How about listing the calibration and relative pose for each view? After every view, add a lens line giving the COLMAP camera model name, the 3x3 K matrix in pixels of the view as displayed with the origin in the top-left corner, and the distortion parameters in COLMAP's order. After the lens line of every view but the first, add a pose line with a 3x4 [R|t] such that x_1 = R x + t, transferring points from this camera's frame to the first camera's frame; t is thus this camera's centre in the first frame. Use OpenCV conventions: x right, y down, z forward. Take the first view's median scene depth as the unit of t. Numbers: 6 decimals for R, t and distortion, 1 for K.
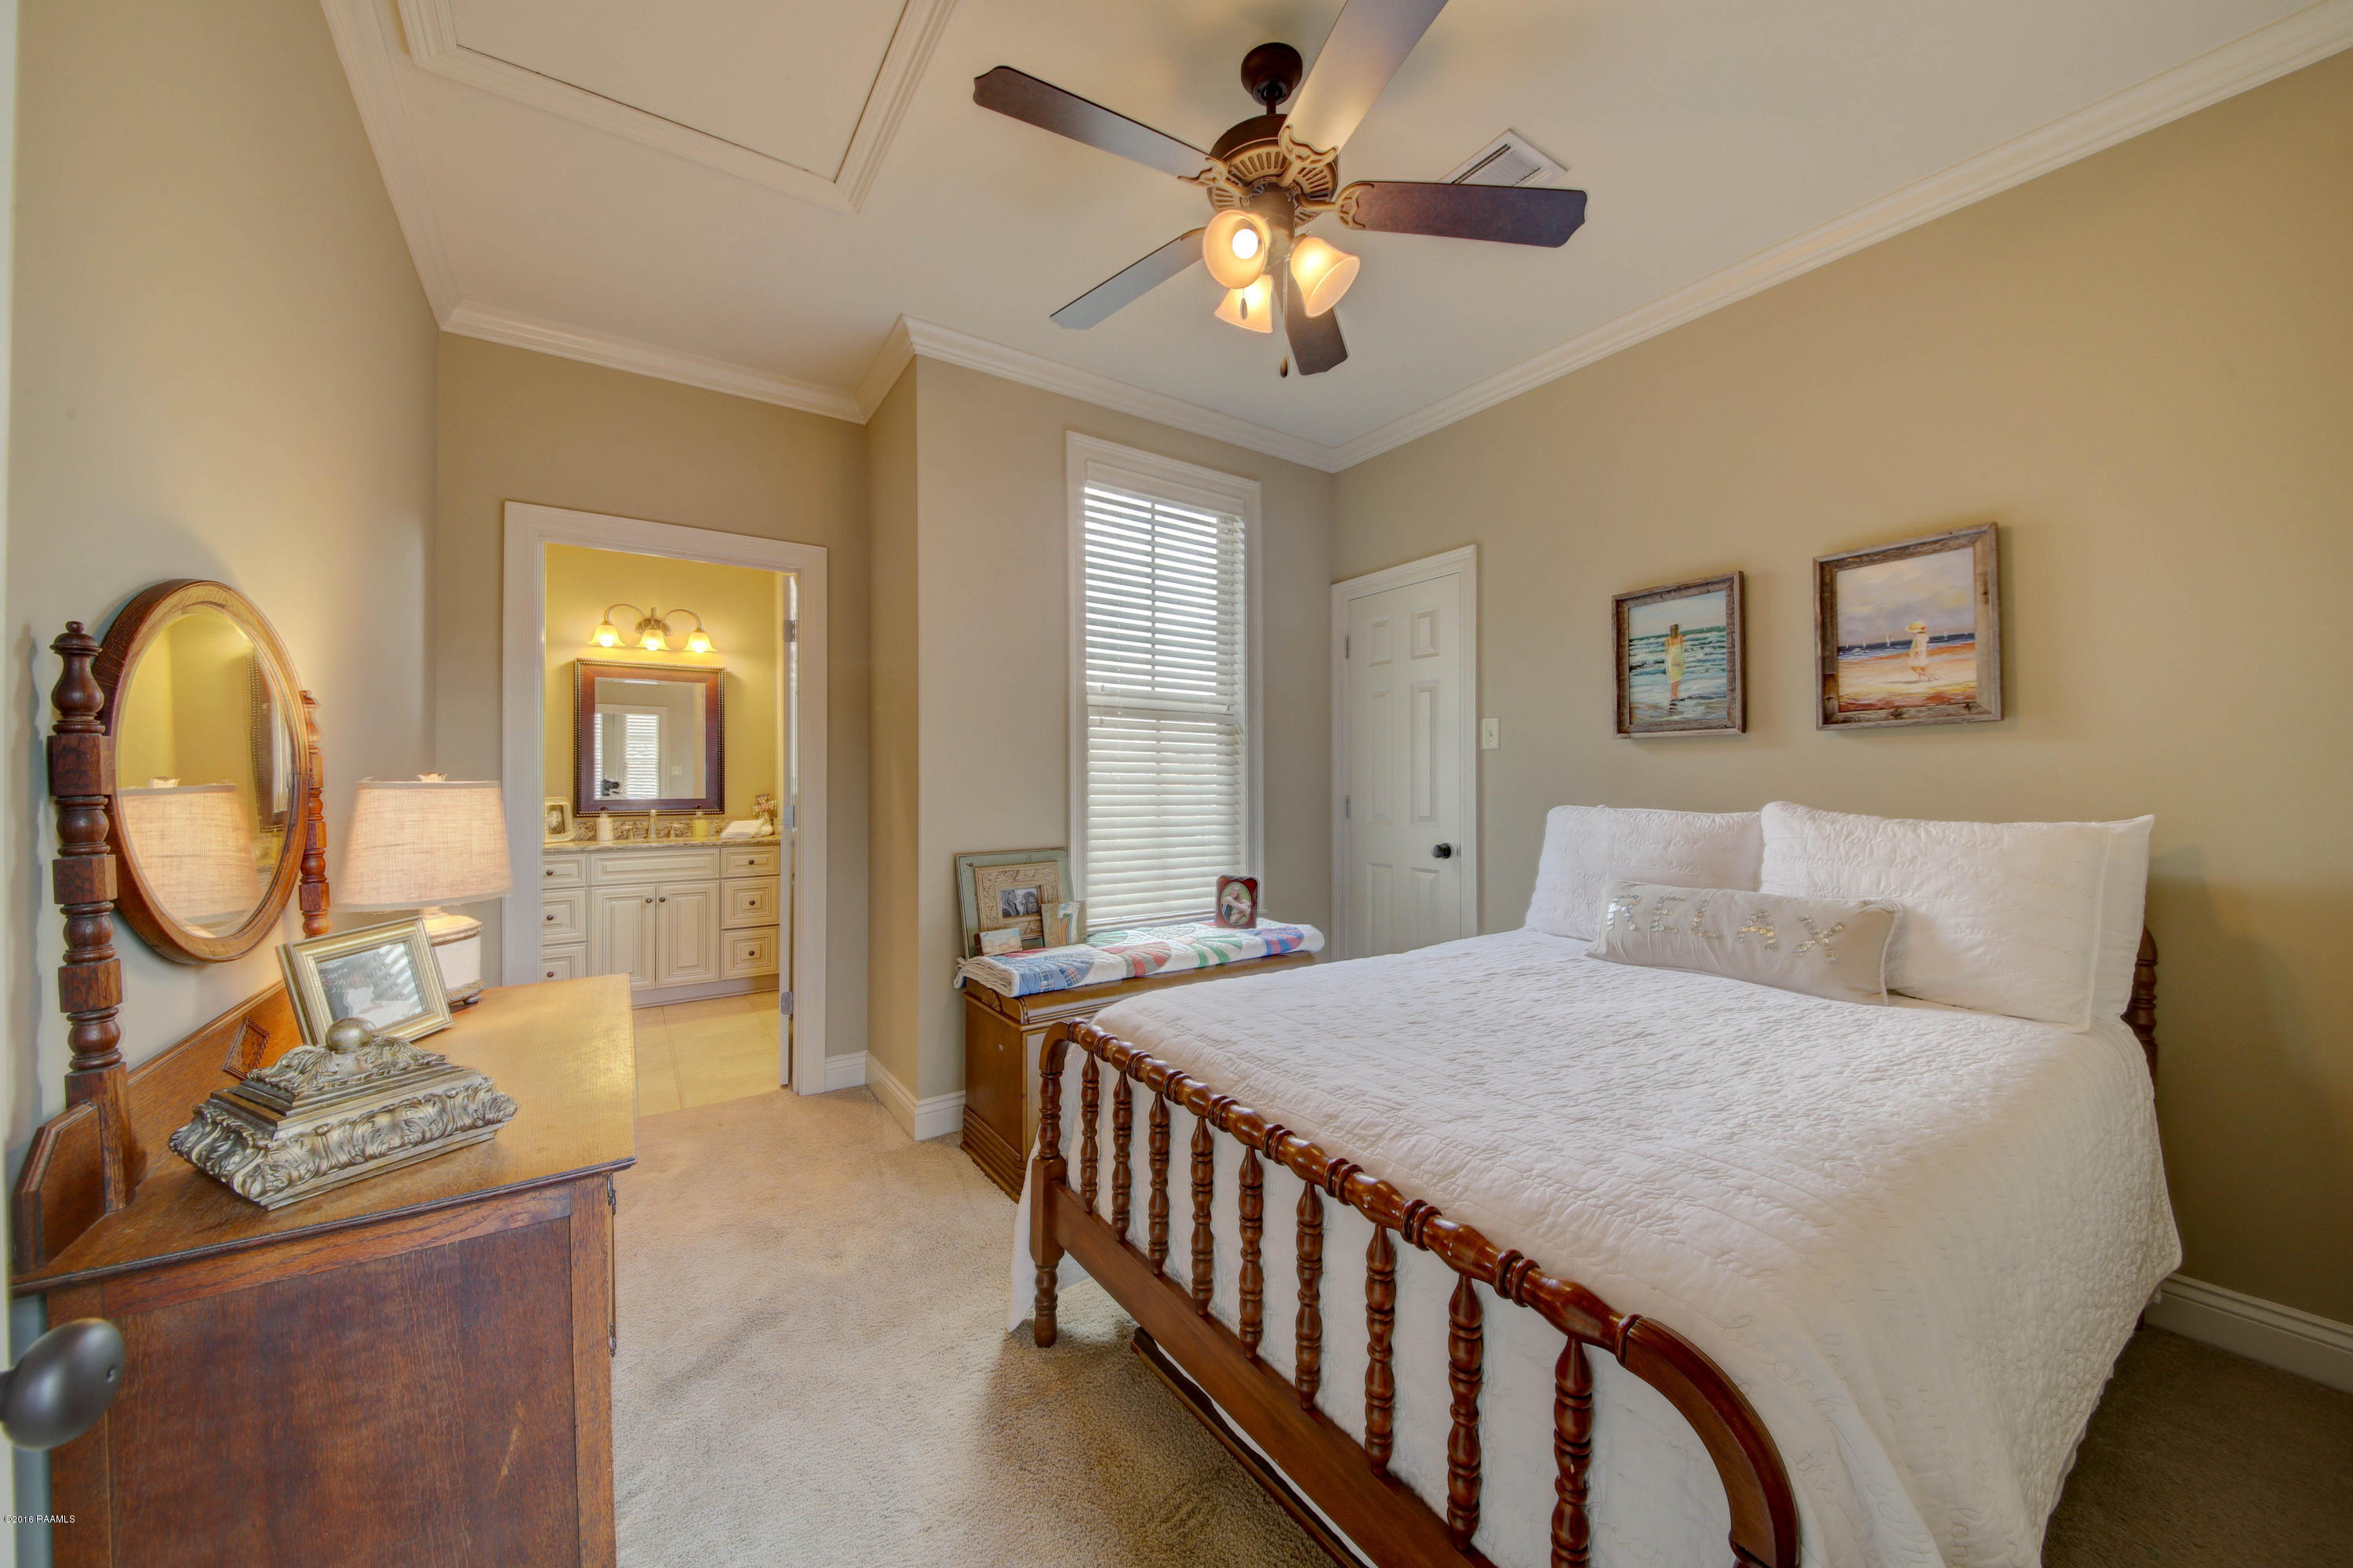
lens RADIAL K [[846.0, 0, 1188.4], [0, 846.0, 782.5], [0, 0, 1]] dist [-0.002336, -0.000428]
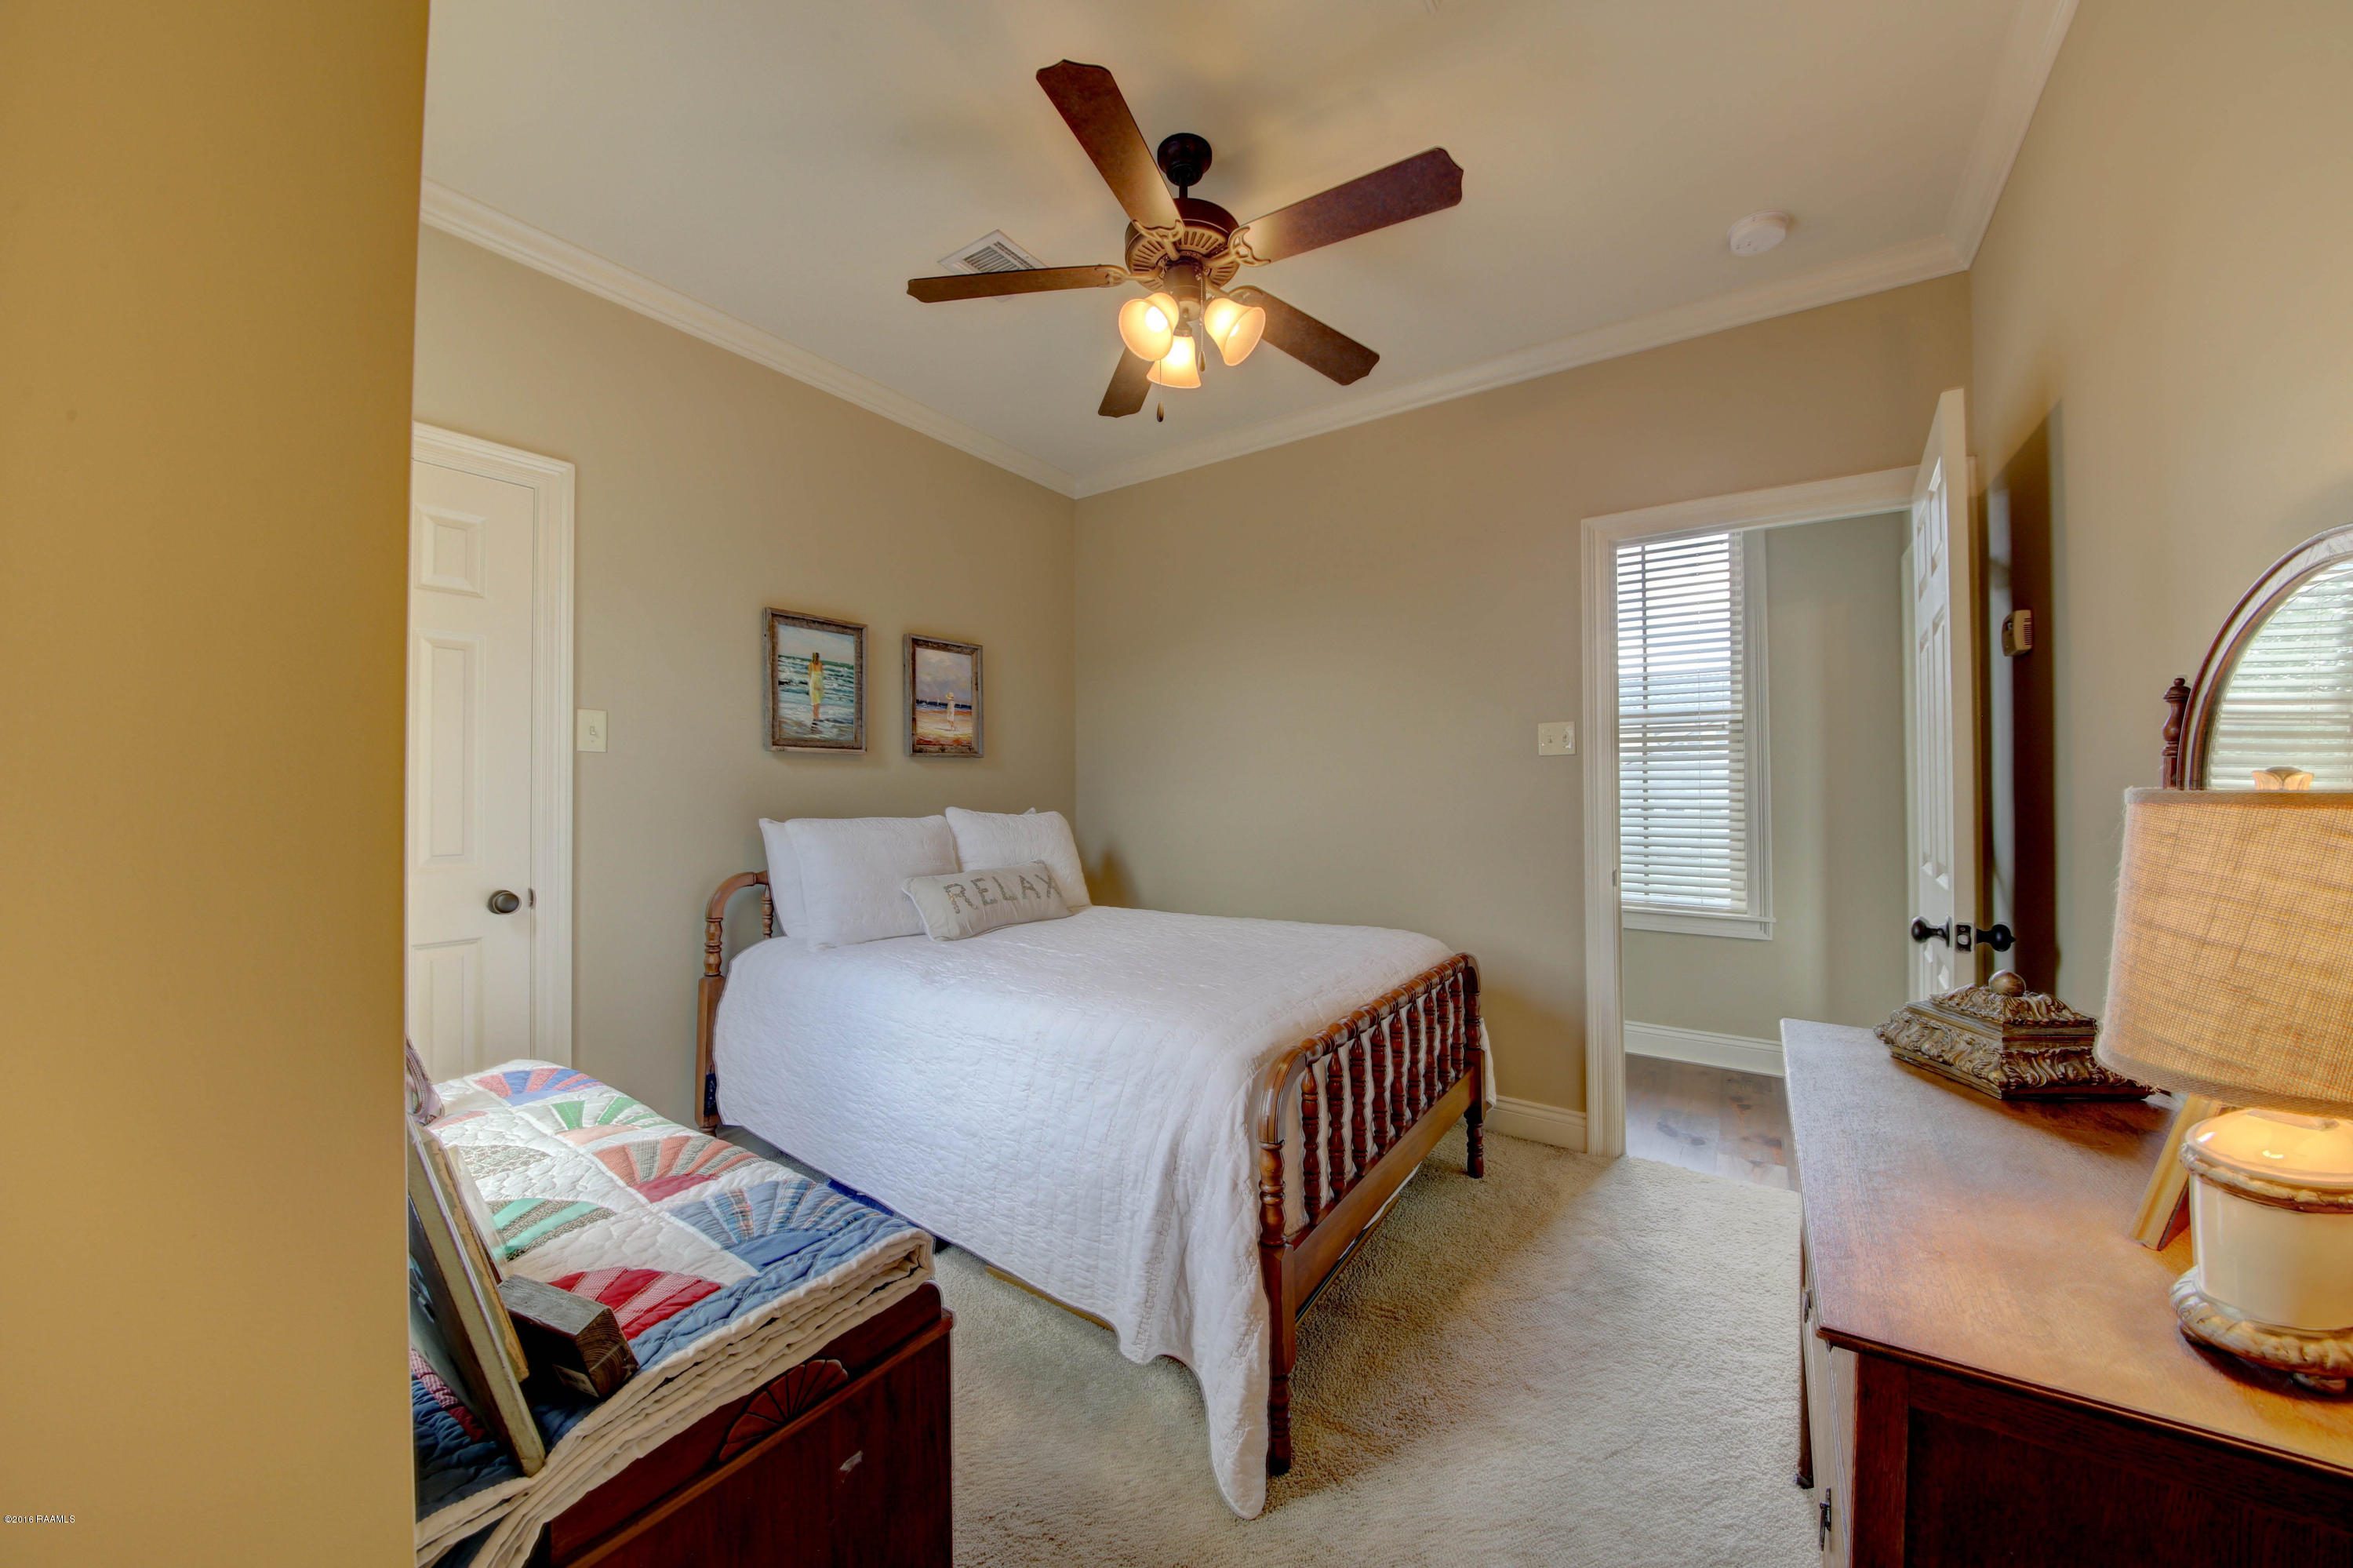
lens RADIAL K [[846.0, 0, 1179.1], [0, 846.0, 785.8], [0, 0, 1]] dist [-0.002336, -0.000428]
pose [[-0.369512, 0.010325, 0.929168, -0.669530], [0.008857, 0.999932, -0.007589, 0.001627], [-0.929184, 0.005426, -0.369579, 1.018355]]
